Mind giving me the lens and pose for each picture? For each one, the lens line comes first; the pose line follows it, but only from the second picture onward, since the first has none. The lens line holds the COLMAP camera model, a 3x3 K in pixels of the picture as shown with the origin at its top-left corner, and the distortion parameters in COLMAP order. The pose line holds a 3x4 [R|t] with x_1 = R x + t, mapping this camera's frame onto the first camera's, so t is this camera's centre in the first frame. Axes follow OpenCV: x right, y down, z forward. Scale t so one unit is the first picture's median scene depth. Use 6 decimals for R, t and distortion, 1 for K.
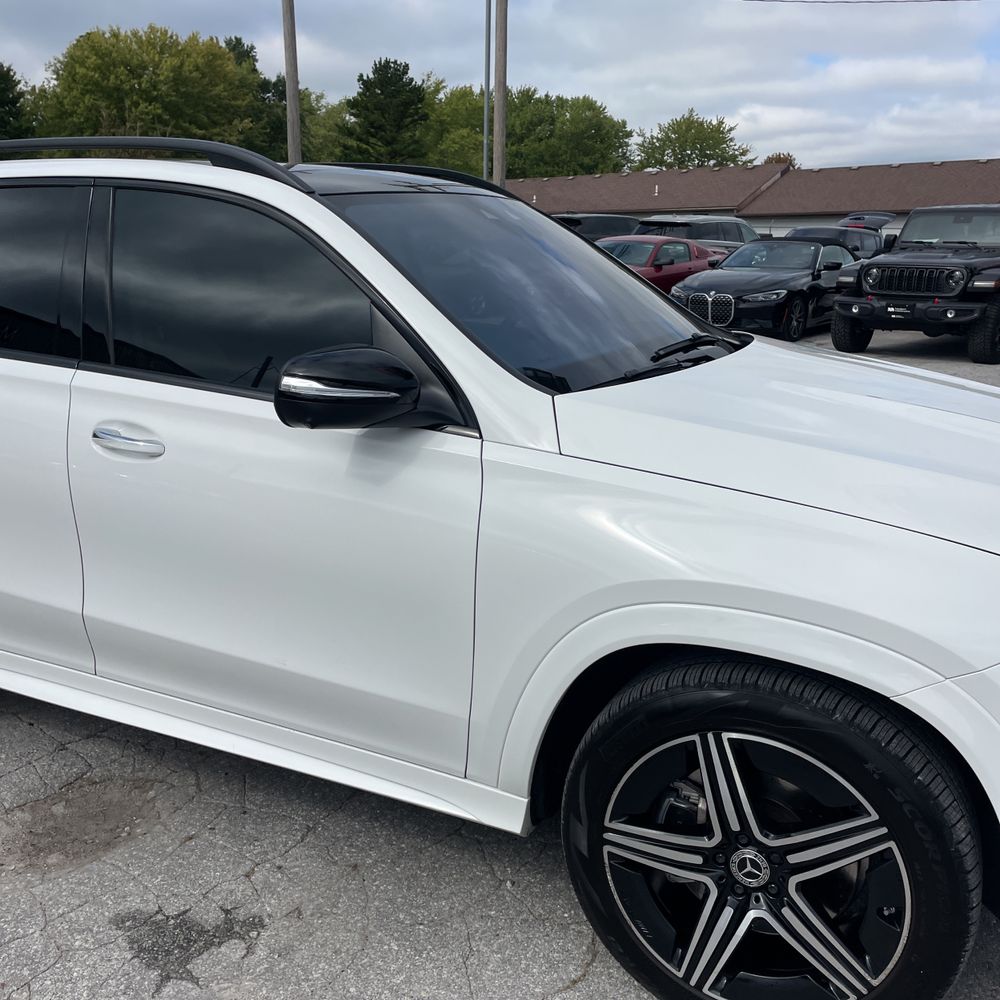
lens RADIAL K [[1000.1, 0, 491.6], [0, 1000.1, 491.7], [0, 0, 1]] dist [0.081848, -0.111514]
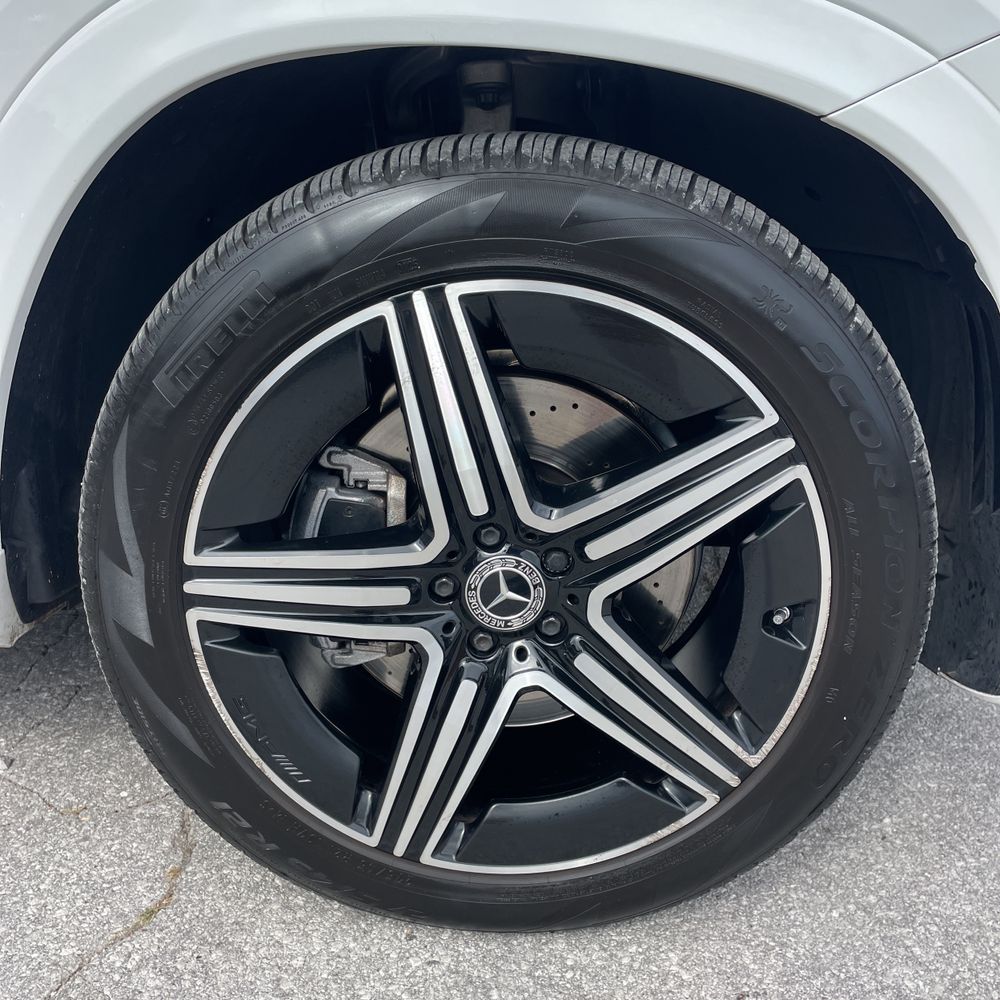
lens RADIAL K [[999.4, 0, 498.0], [0, 999.4, 506.6], [0, 0, 1]] dist [0.091900, -0.115627]
pose [[0.905684, -0.105417, 0.410639, 0.047491], [0.057857, 0.990264, 0.126608, 0.211073], [-0.419988, -0.090908, 0.902965, 0.448866]]
